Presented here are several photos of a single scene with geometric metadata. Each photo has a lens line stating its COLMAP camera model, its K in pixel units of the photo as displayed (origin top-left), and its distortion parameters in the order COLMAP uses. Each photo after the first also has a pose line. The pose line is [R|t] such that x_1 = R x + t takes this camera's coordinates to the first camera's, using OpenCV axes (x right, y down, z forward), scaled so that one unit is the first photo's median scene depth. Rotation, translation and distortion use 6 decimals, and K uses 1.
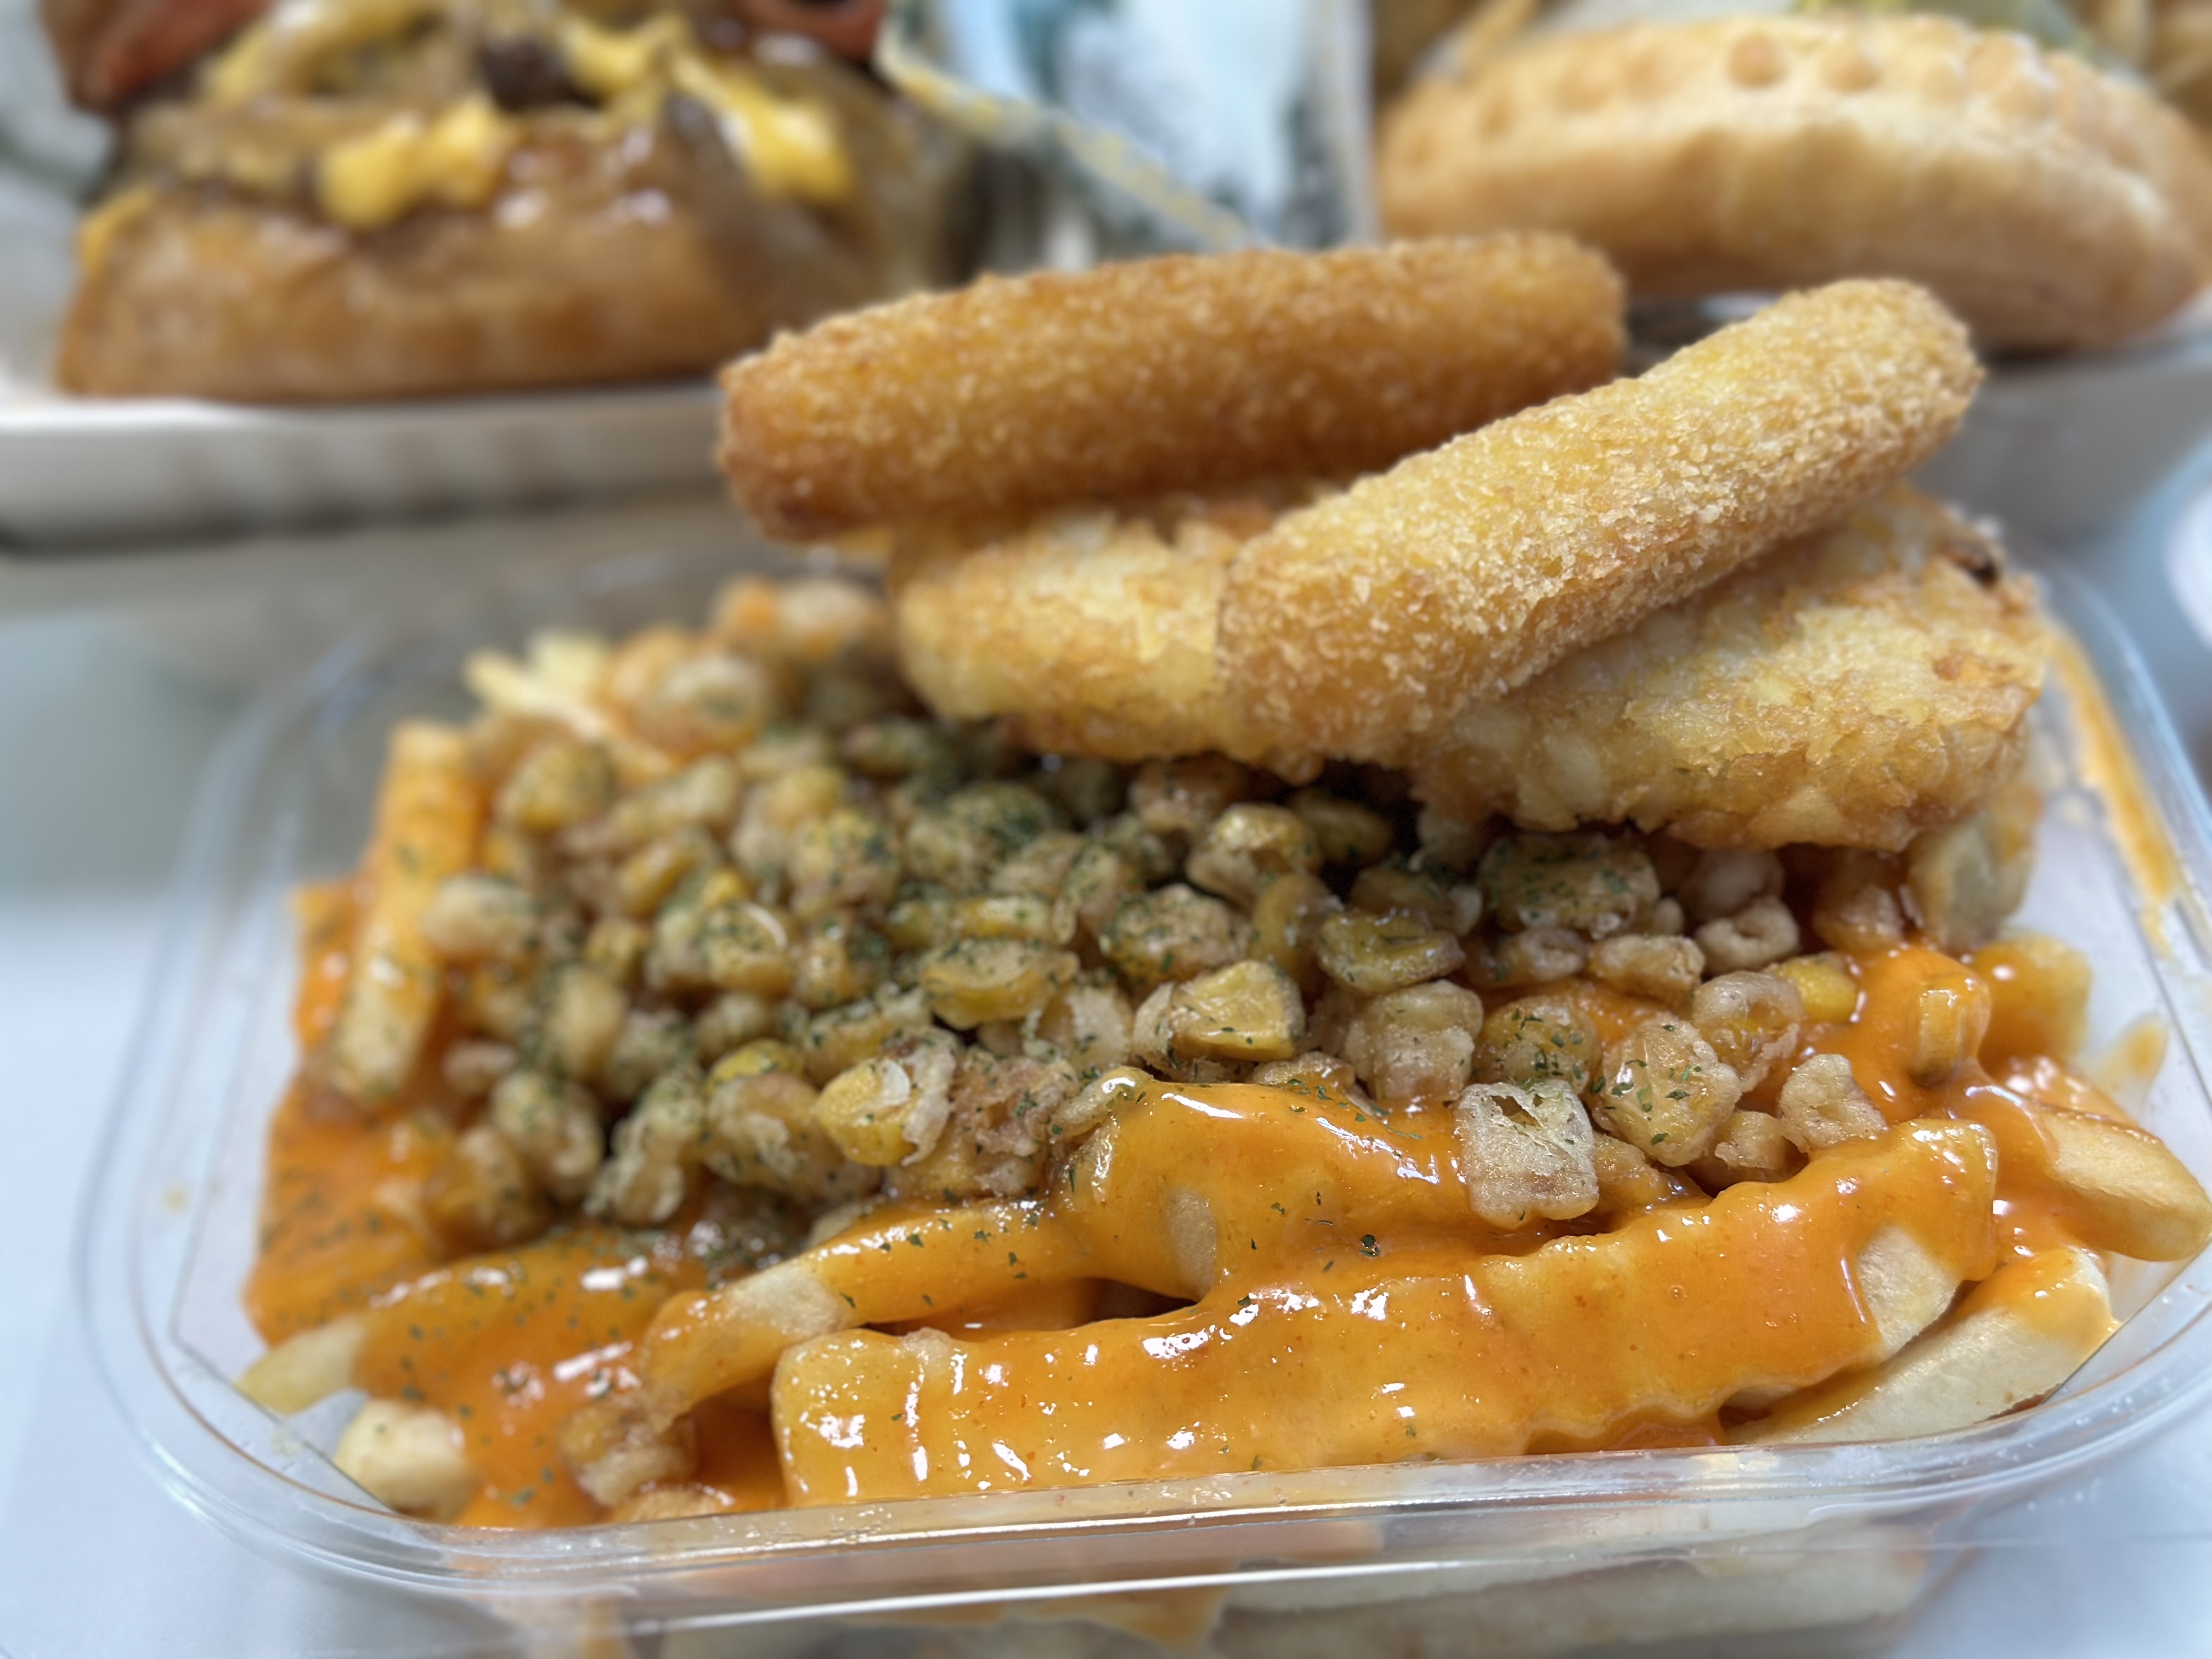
lens RADIAL K [[3384.9, 0, 1106.0], [0, 3384.9, 829.5], [0, 0, 1]] dist [0.275345, -0.847843]
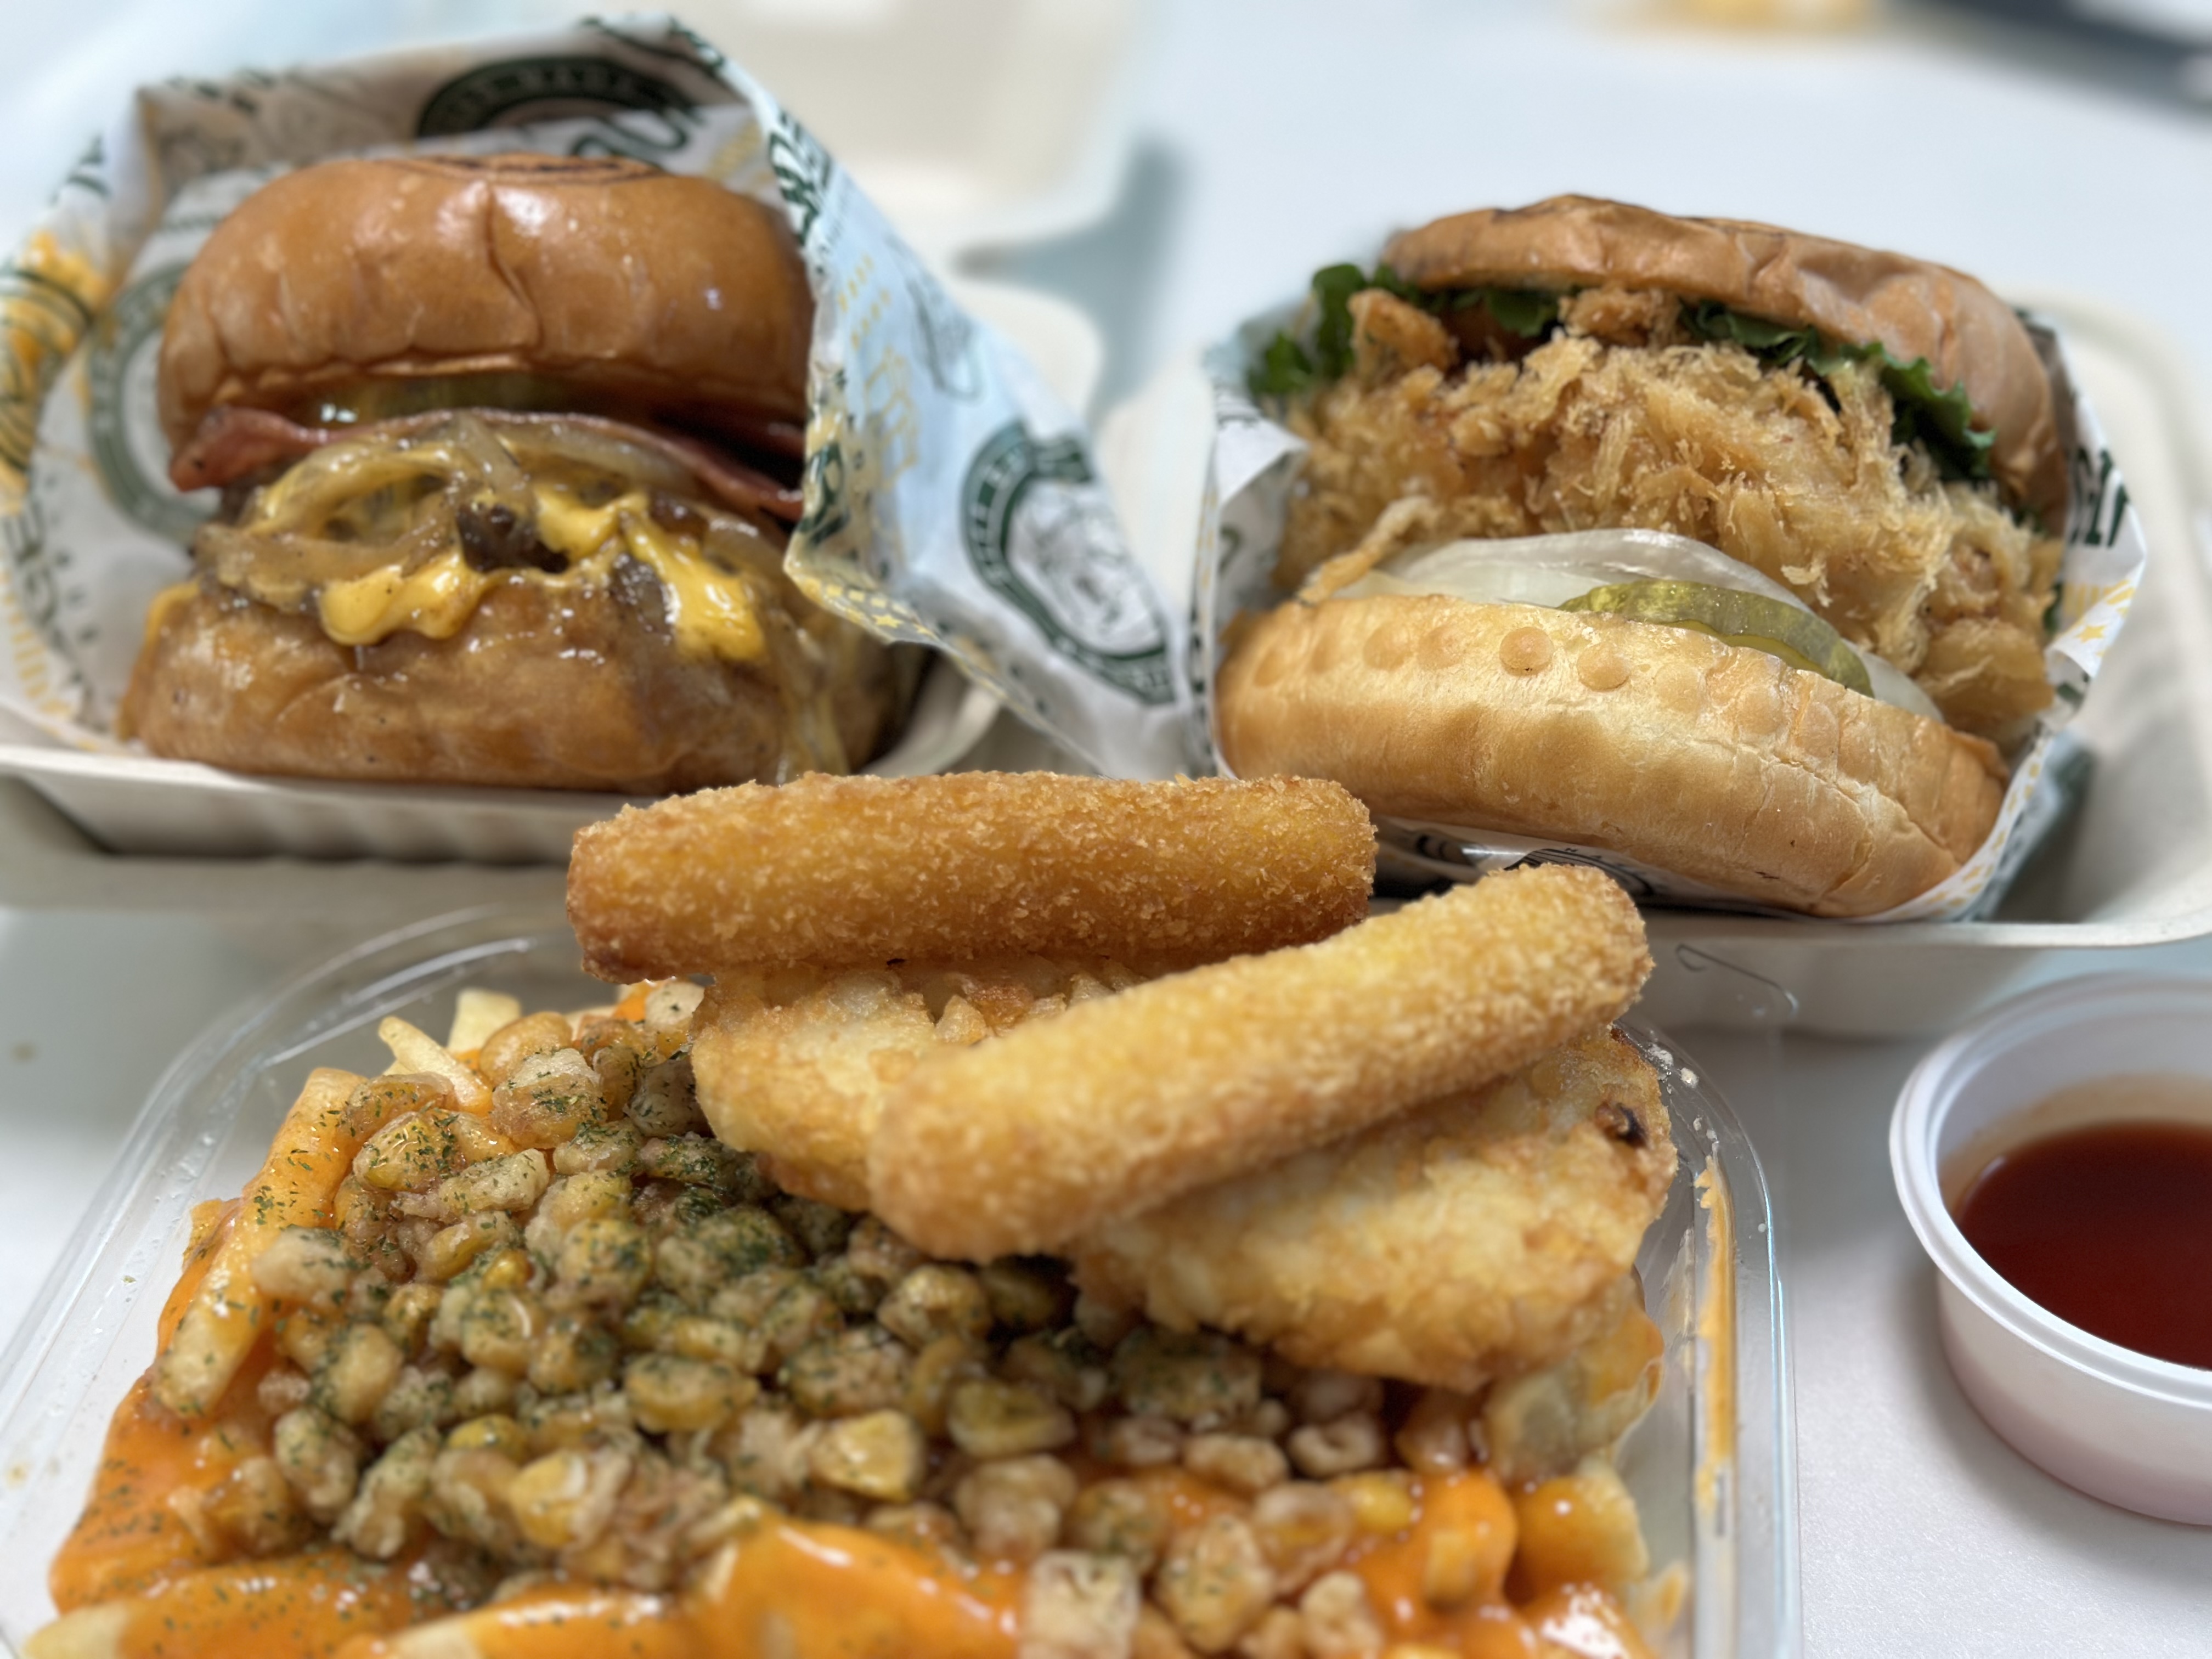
lens RADIAL K [[3384.9, 0, 1106.0], [0, 3384.9, 829.5], [0, 0, 1]] dist [0.275345, -0.847843]
pose [[0.982047, 0.126759, -0.139700, 0.246993], [-0.127827, 0.991796, 0.001334, -0.167532], [0.138723, 0.016547, 0.990193, -0.163811]]
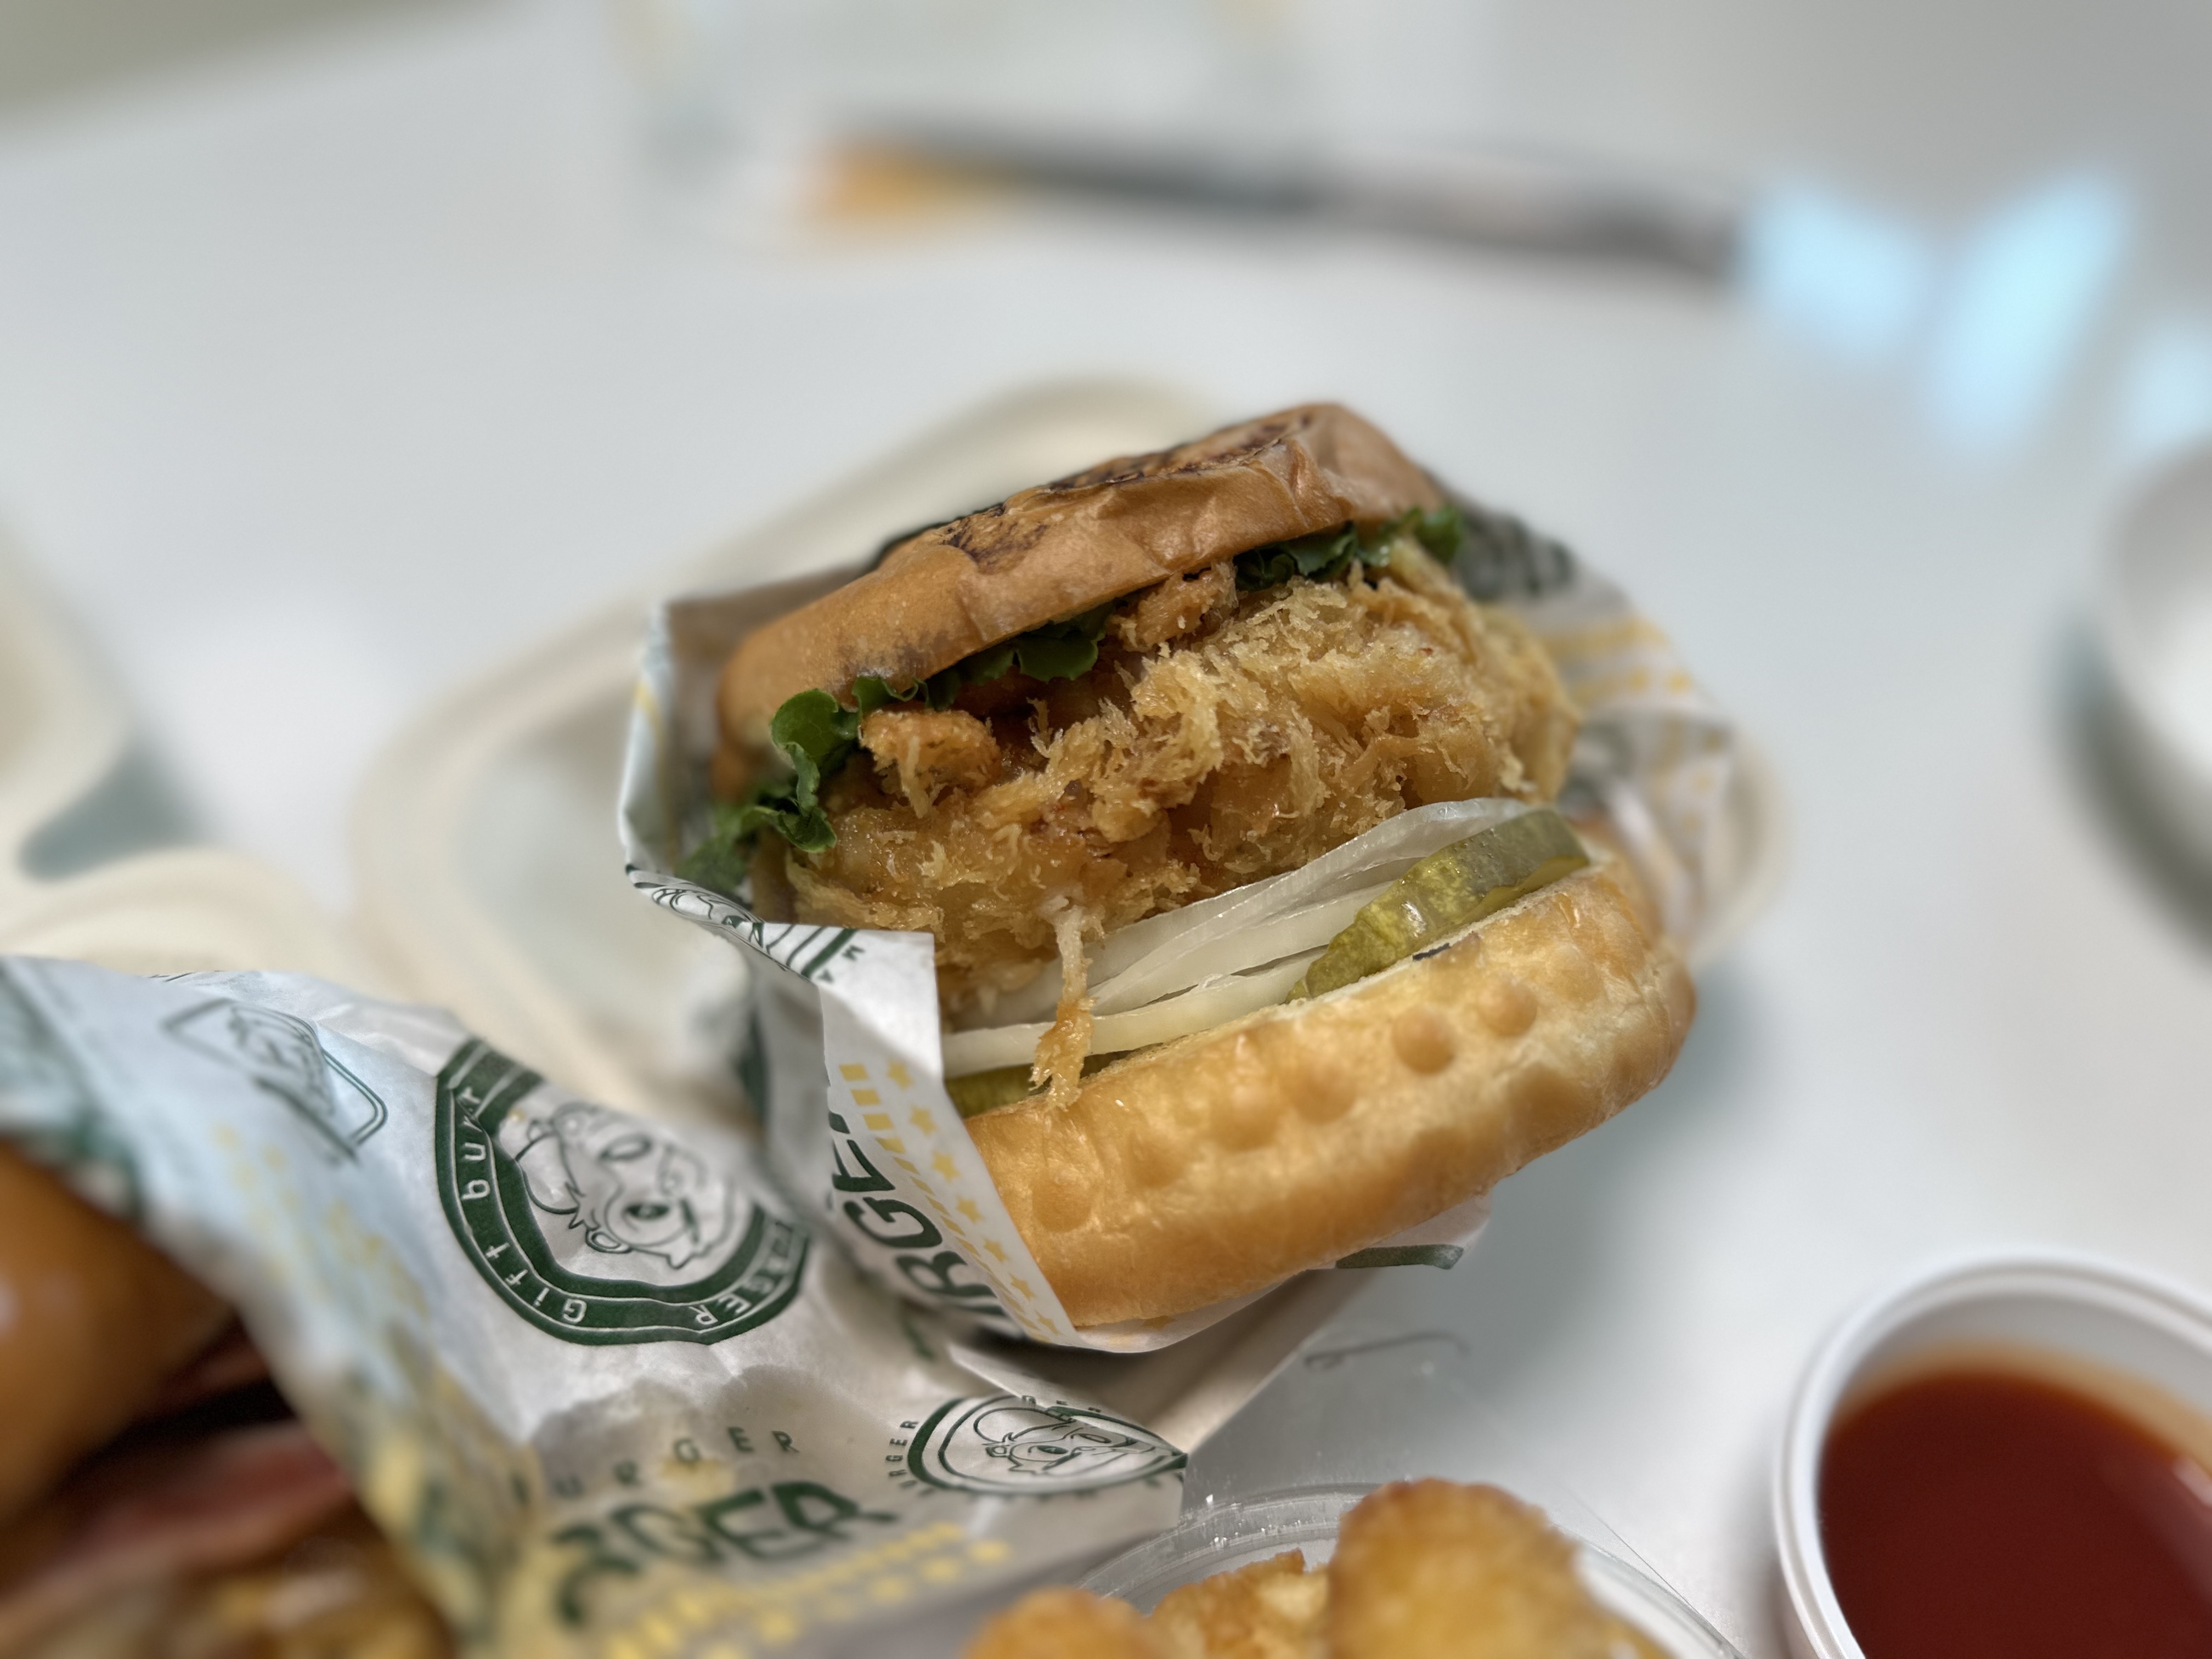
lens RADIAL K [[1627.7, 0, 1106.0], [0, 1627.7, 829.5], [0, 0, 1]] dist [0.084598, -0.000063]
pose [[0.785764, -0.419373, 0.454643, -0.057849], [0.355990, 0.907726, 0.222045, -0.453311], [-0.505811, -0.012627, 0.862552, 0.751186]]
